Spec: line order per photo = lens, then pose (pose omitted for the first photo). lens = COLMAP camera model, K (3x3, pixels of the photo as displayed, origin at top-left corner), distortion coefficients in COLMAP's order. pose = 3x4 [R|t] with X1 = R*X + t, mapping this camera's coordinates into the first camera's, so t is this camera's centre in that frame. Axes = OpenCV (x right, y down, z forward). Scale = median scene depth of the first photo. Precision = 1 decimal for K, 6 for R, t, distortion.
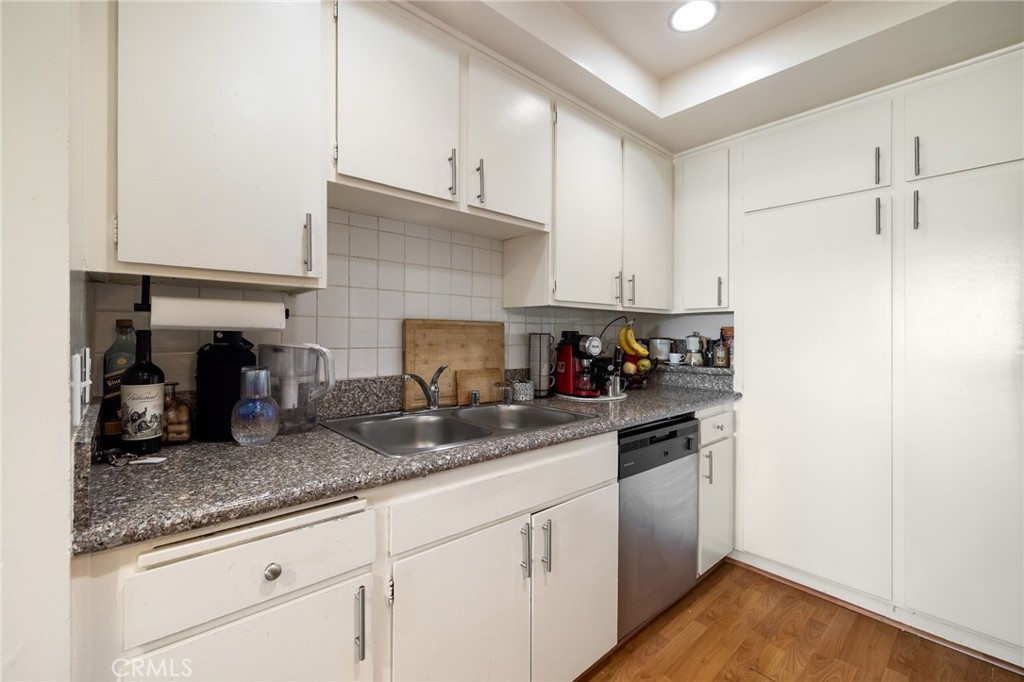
lens RADIAL K [[454.2, 0, 482.8], [0, 454.2, 334.9], [0, 0, 1]] dist [-0.000538, 0.008692]
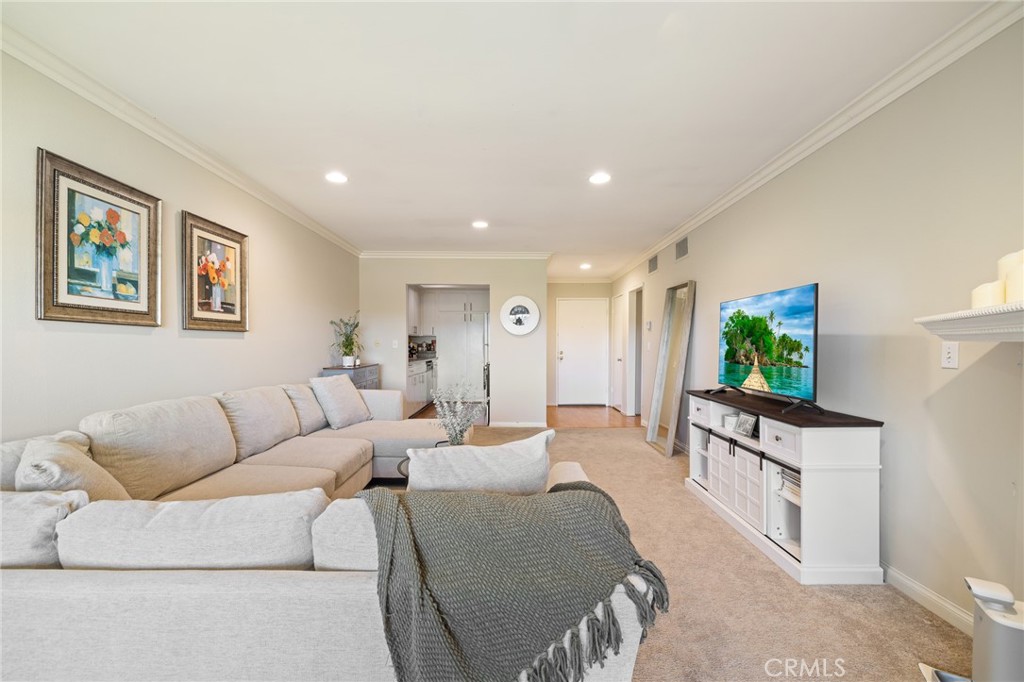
lens RADIAL K [[454.2, 0, 523.0], [0, 454.2, 345.4], [0, 0, 1]] dist [-0.000538, 0.008692]
pose [[0.621751, -0.002561, 0.783211, -2.374210], [-0.000560, 0.999993, 0.003714, 0.013875], [-0.783215, -0.002748, 0.621745, -2.332616]]
